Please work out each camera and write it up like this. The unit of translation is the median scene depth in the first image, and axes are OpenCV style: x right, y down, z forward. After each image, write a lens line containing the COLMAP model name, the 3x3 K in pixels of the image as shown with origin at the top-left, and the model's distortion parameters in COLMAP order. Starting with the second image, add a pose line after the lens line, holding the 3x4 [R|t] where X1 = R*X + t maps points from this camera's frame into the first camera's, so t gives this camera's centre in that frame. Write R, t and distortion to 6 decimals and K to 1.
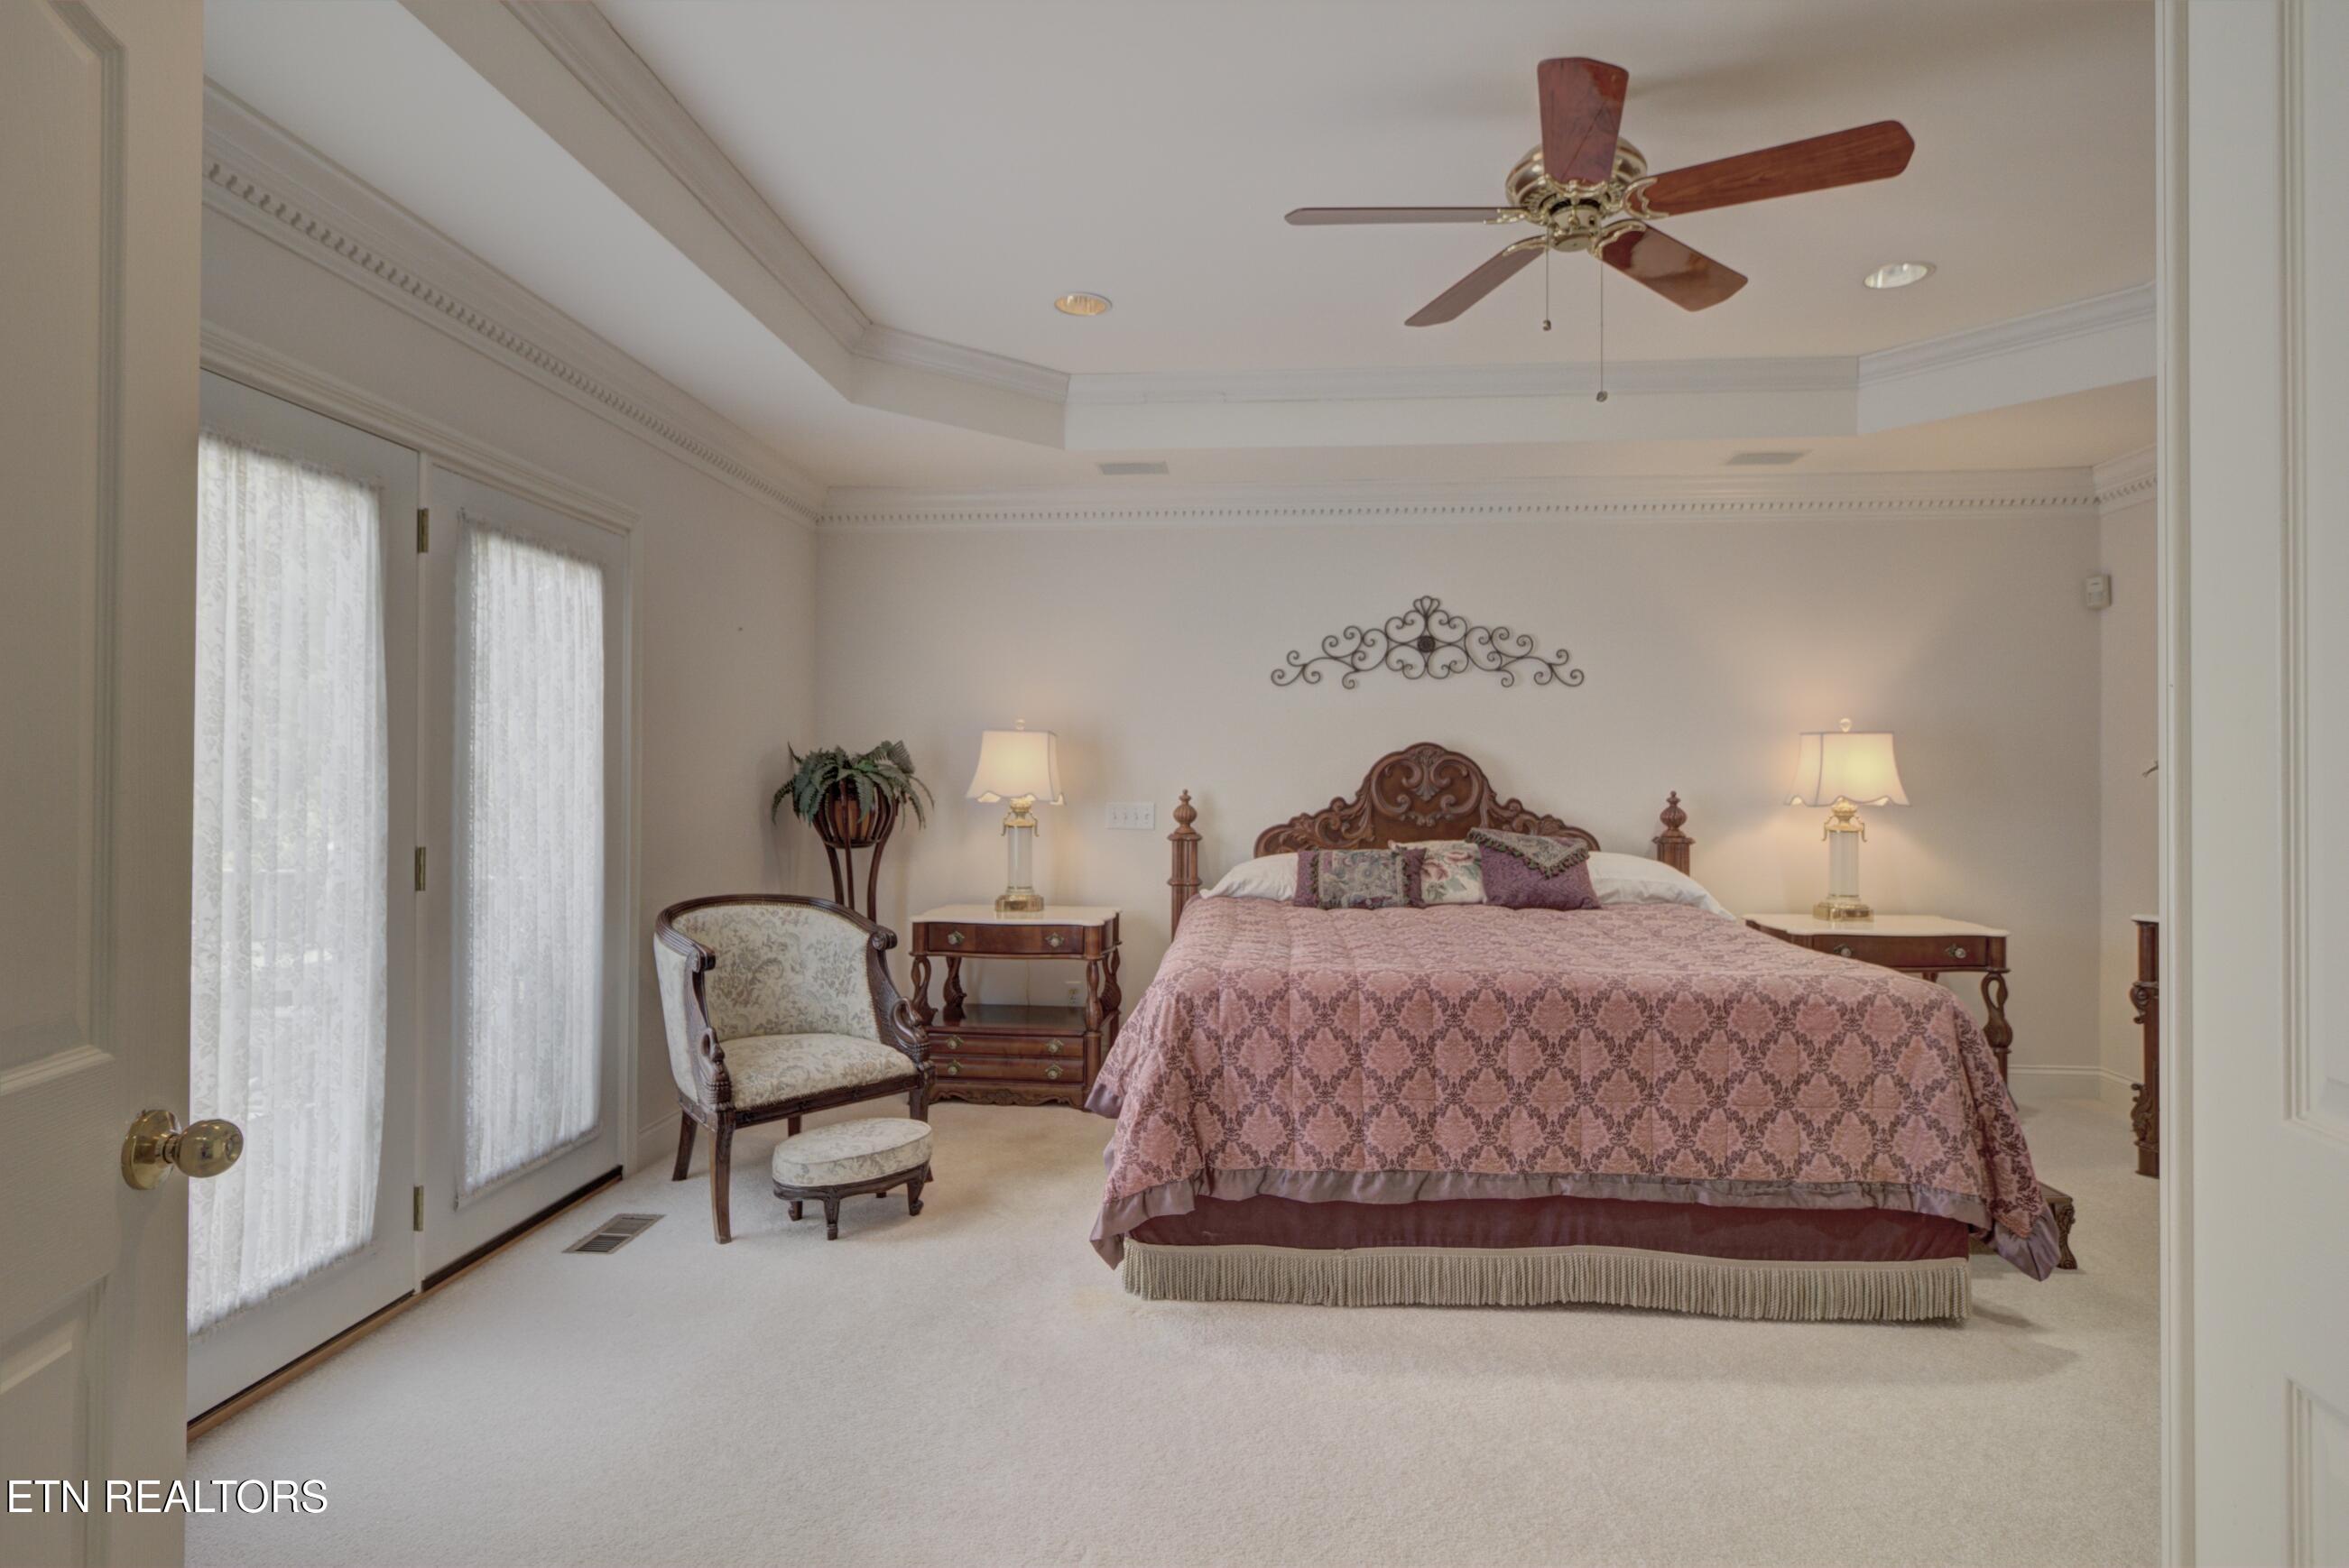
lens RADIAL K [[1137.8, 0, 1160.9], [0, 1137.8, 774.1], [0, 0, 1]] dist [-0.004878, -0.001108]
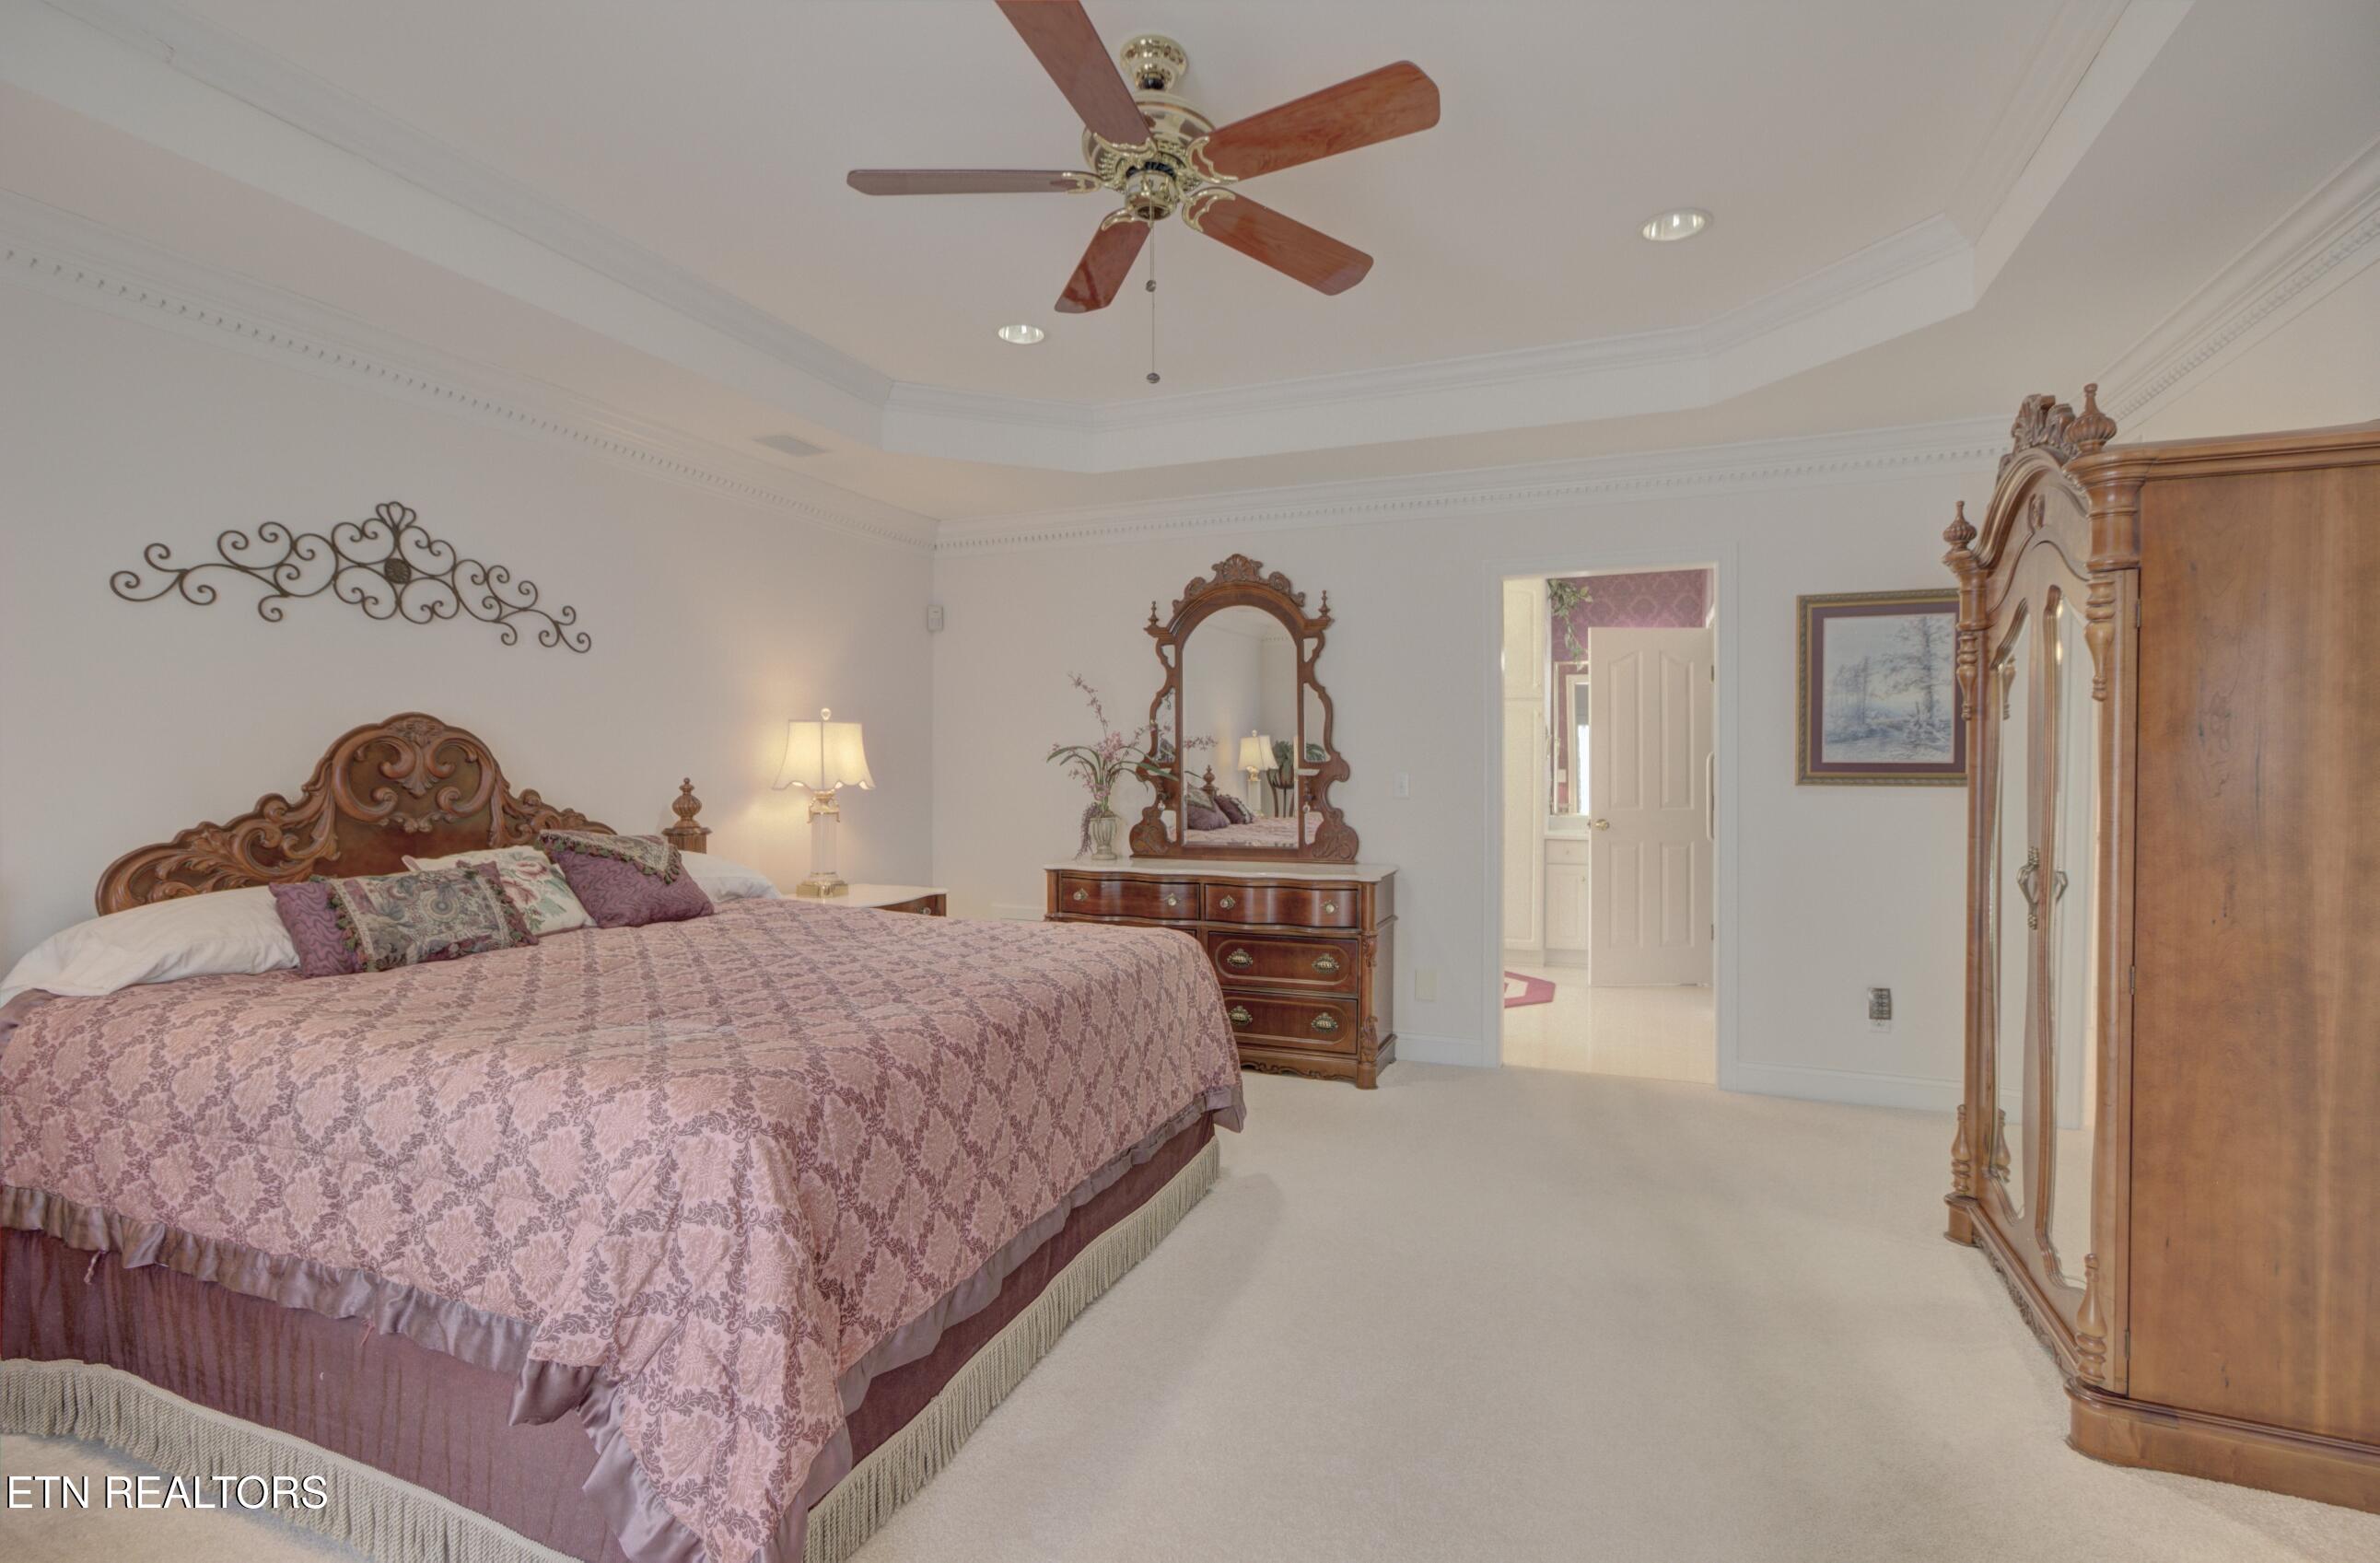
lens RADIAL K [[1086.4, 0, 1189.8], [0, 1086.4, 766.8], [0, 0, 1]] dist [0.000503, 0.000519]
pose [[0.317079, -0.002837, 0.948395, -0.250149], [-0.004087, 0.999982, 0.004358, 0.000628], [-0.948390, -0.005258, 0.317061, 0.336134]]
